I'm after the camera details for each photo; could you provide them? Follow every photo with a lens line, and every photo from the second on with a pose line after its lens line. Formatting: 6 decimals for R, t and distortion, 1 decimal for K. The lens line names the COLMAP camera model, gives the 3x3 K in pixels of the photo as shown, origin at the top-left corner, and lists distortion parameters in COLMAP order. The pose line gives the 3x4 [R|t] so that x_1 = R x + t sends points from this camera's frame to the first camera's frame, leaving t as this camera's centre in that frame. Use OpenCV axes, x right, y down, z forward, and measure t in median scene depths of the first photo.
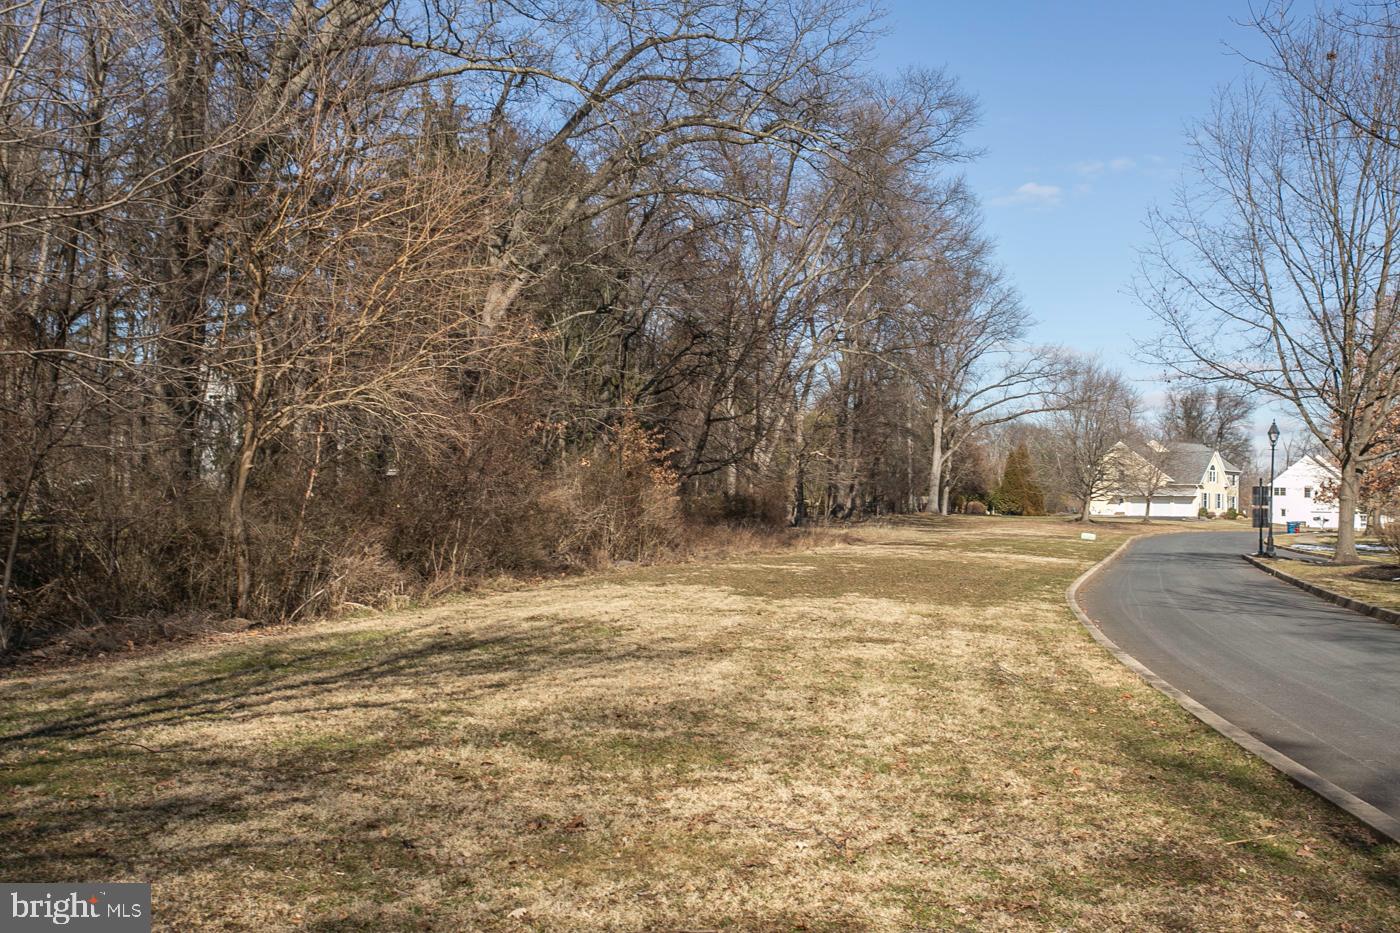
lens RADIAL K [[1613.7, 0, 700.0], [0, 1613.7, 466.5], [0, 0, 1]] dist [0.002322, 0.027144]
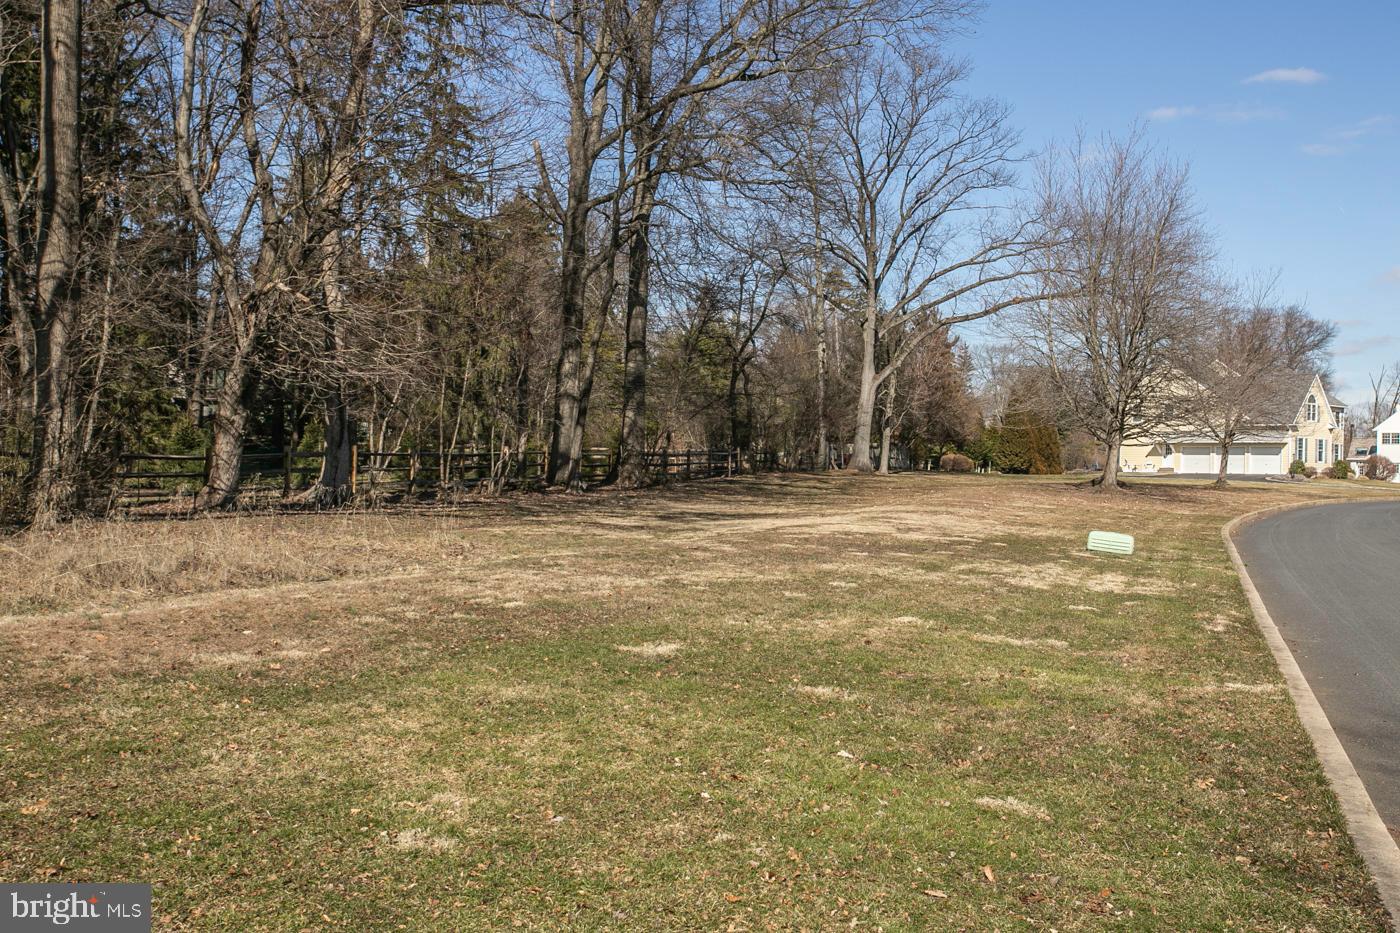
lens RADIAL K [[1613.7, 0, 700.0], [0, 1613.7, 466.5], [0, 0, 1]] dist [0.002322, 0.027144]
pose [[0.999812, -0.003785, -0.018999, 0.088287], [0.004265, 0.999671, 0.025304, 0.010798], [0.018897, -0.025380, 0.999499, 0.361875]]
